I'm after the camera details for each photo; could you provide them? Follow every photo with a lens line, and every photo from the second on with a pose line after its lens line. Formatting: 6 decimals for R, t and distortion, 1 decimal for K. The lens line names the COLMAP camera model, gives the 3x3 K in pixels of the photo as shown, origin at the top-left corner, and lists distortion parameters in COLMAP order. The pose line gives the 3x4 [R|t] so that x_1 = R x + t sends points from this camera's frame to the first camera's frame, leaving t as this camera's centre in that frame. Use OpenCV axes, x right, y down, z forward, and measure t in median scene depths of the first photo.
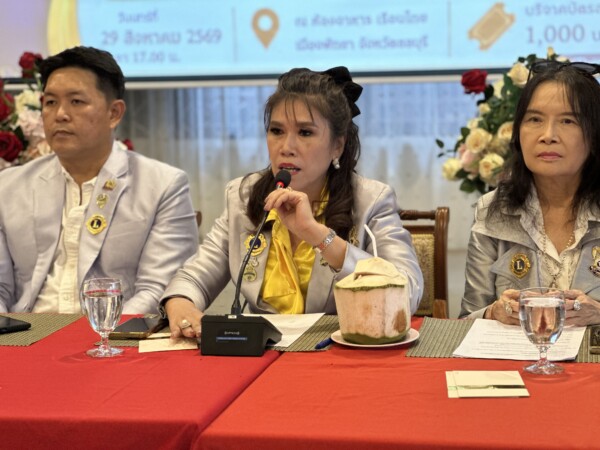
lens RADIAL K [[1338.3, 0, 300.1], [0, 1338.3, 209.1], [0, 0, 1]] dist [0.217332, 0.198968]
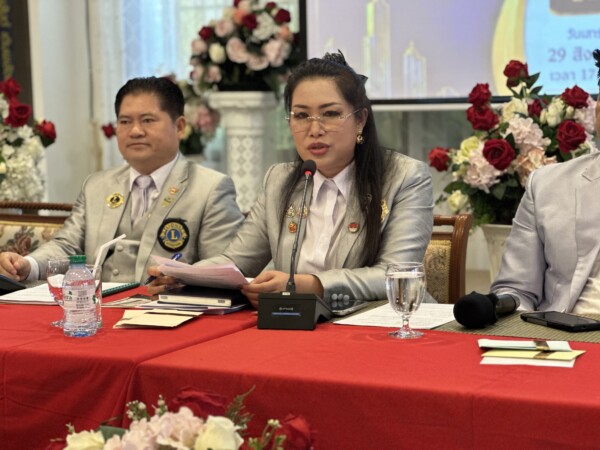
lens RADIAL K [[1338.3, 0, 300.1], [0, 1338.3, 209.1], [0, 0, 1]] dist [0.217332, 0.198968]
pose [[0.968039, 0.027402, -0.249299, -0.140642], [-0.035235, 0.999014, -0.027010, 0.030668], [0.248313, 0.034931, 0.968050, 0.033602]]
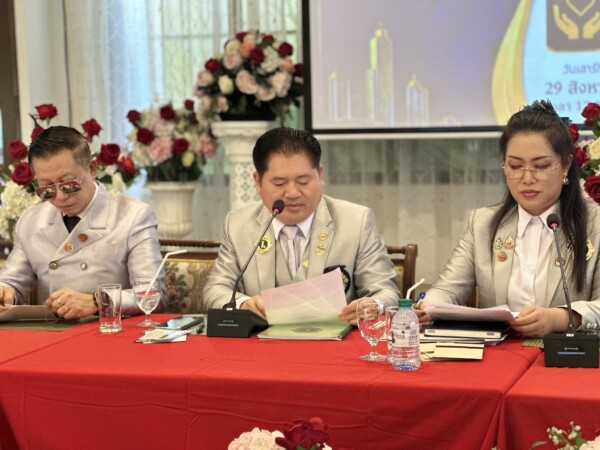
lens RADIAL K [[1338.3, 0, 300.1], [0, 1338.3, 209.1], [0, 0, 1]] dist [0.217332, 0.198968]
pose [[0.994904, 0.009897, -0.100342, -0.438098], [-0.013304, 0.999355, -0.033345, 0.011841], [0.099948, 0.034510, 0.994394, -0.139250]]
